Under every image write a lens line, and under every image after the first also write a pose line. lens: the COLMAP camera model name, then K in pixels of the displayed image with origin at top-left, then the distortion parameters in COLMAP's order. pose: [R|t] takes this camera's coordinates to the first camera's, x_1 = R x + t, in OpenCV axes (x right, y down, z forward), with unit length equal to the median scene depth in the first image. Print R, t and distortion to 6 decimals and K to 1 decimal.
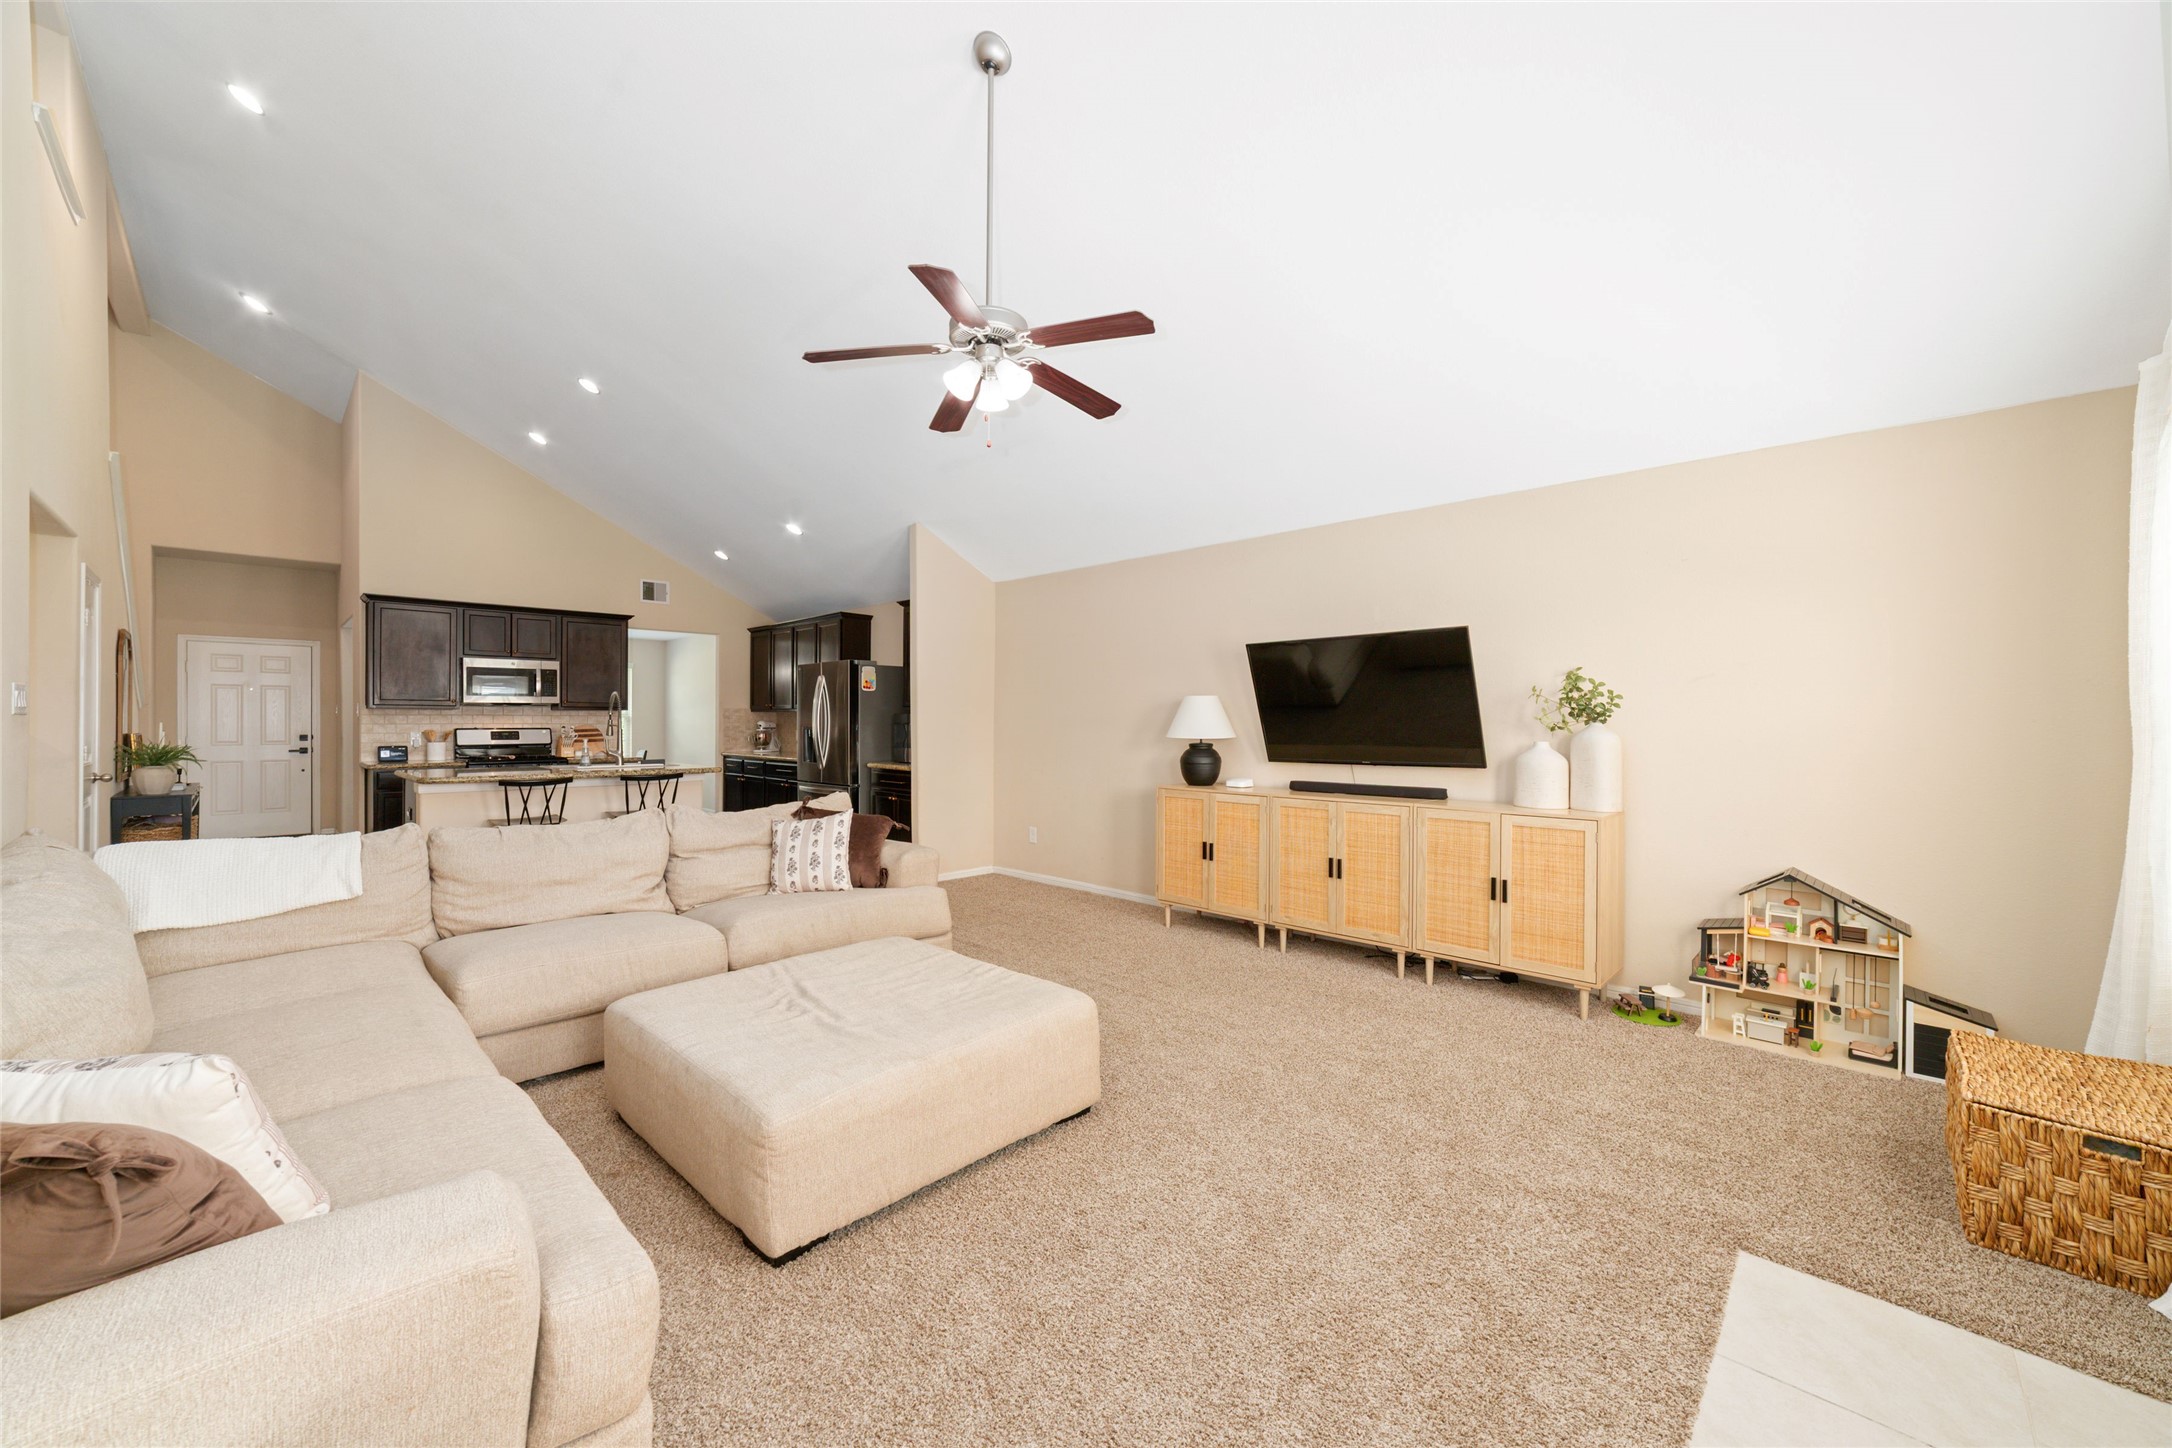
lens RADIAL K [[842.9, 0, 1086.0], [0, 842.9, 724.0], [0, 0, 1]] dist [-0.000812, 0.000143]
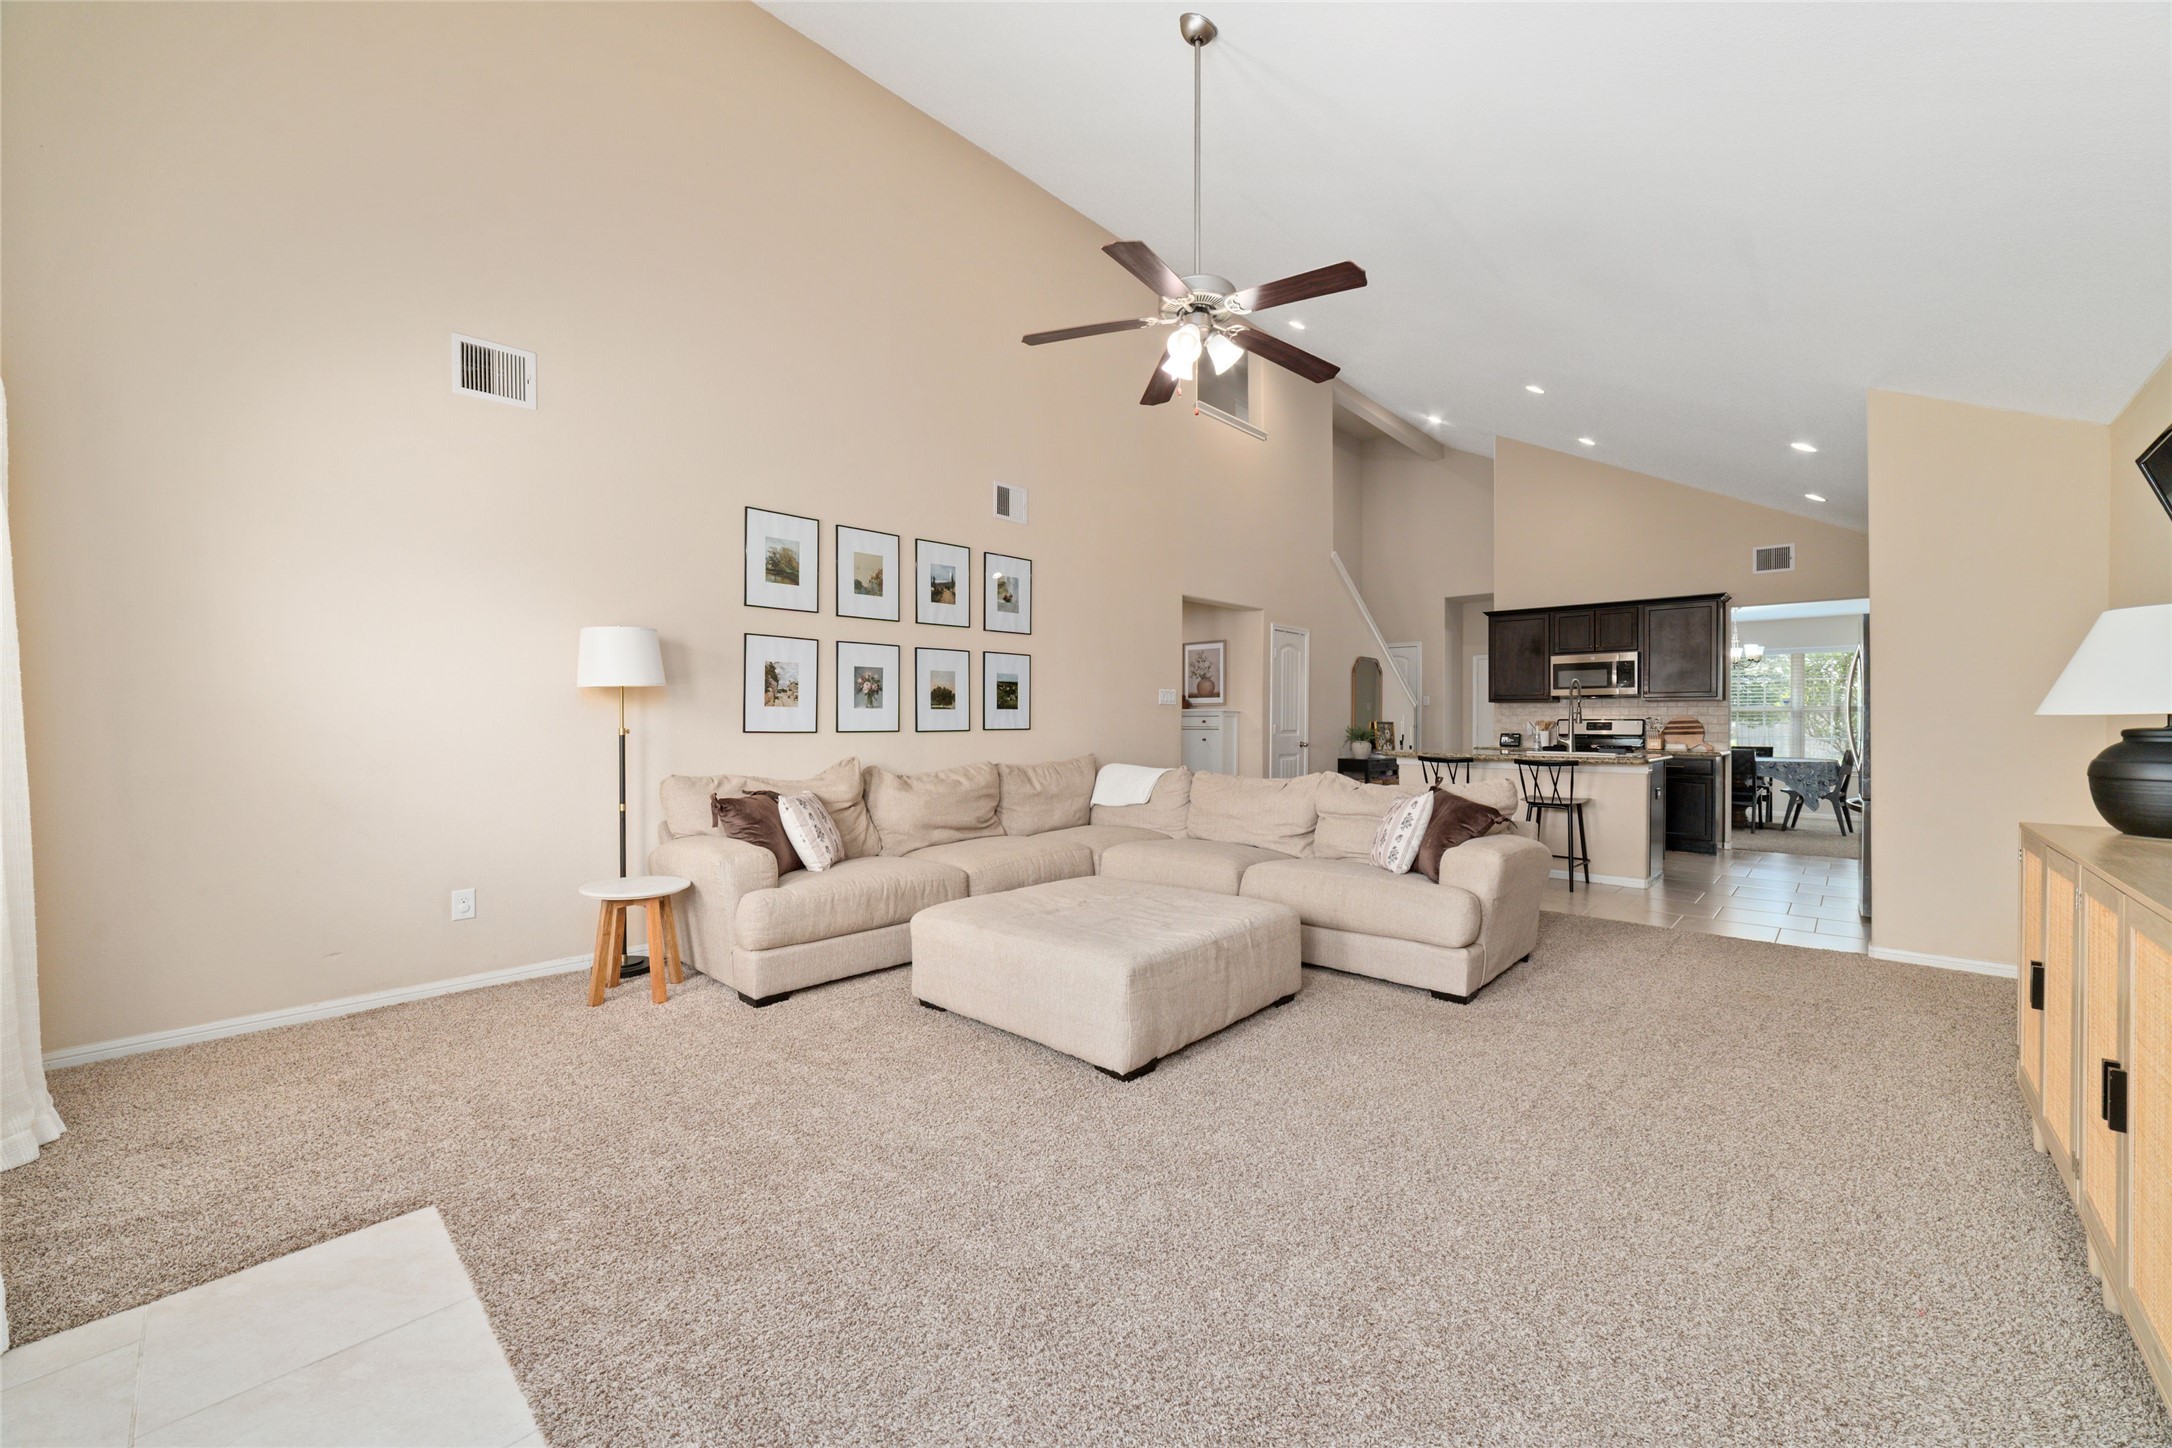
lens RADIAL K [[826.4, 0, 1078.1], [0, 826.4, 725.1], [0, 0, 1]] dist [-0.019249, 0.000103]
pose [[0.047696, 0.003328, -0.998856, 0.318853], [-0.005995, 0.999977, 0.003045, 0.013394], [0.998844, 0.005843, 0.047715, 0.303154]]
